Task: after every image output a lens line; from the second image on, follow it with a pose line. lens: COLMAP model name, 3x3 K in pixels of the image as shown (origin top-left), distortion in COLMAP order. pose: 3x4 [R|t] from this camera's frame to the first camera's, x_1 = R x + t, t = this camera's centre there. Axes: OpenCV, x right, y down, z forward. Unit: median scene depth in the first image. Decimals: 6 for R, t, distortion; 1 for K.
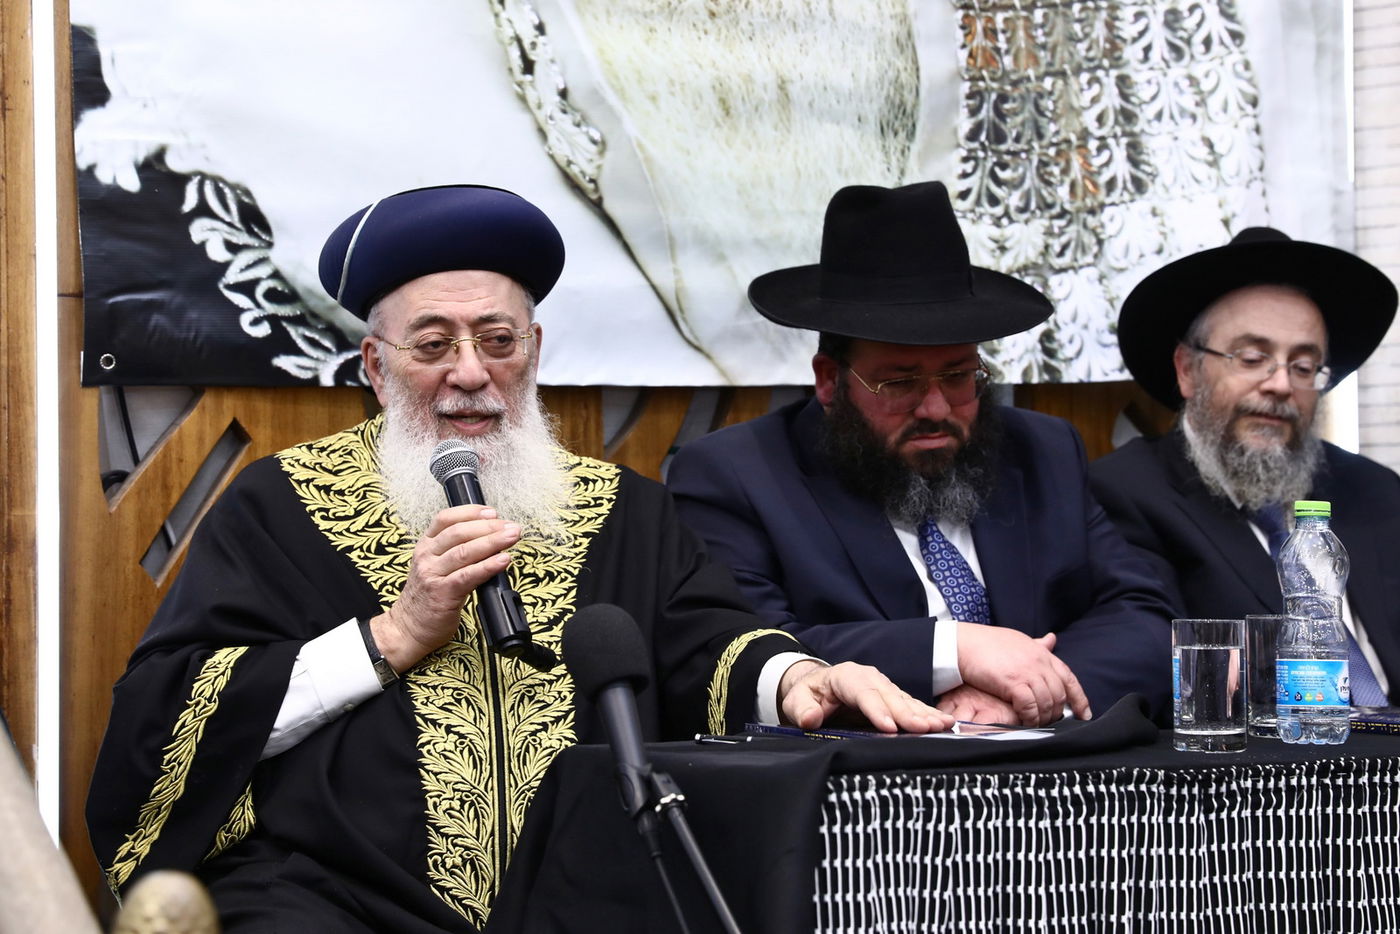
lens RADIAL K [[2624.0, 0, 700.0], [0, 2624.0, 467.0], [0, 0, 1]] dist [0.273001, 0.046769]
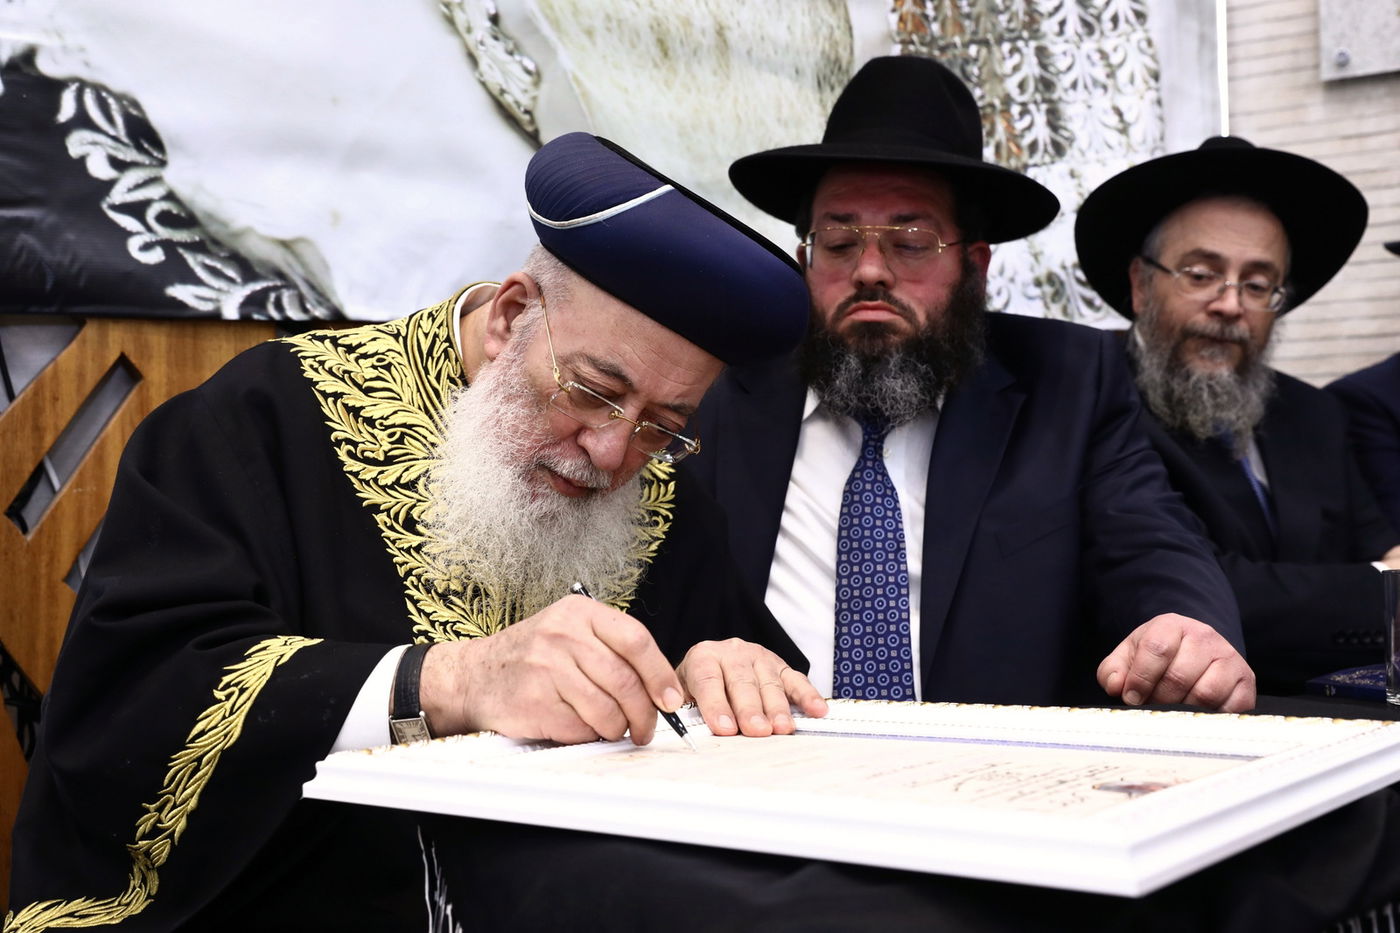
lens RADIAL K [[1526.3, 0, 703.5], [0, 1526.3, 439.1], [0, 0, 1]] dist [0.029940, 0.023975]
pose [[0.999707, -0.008503, 0.022683, 0.008842], [0.008730, 0.999913, -0.009923, 0.014997], [-0.022597, 0.010118, 0.999693, 0.395352]]
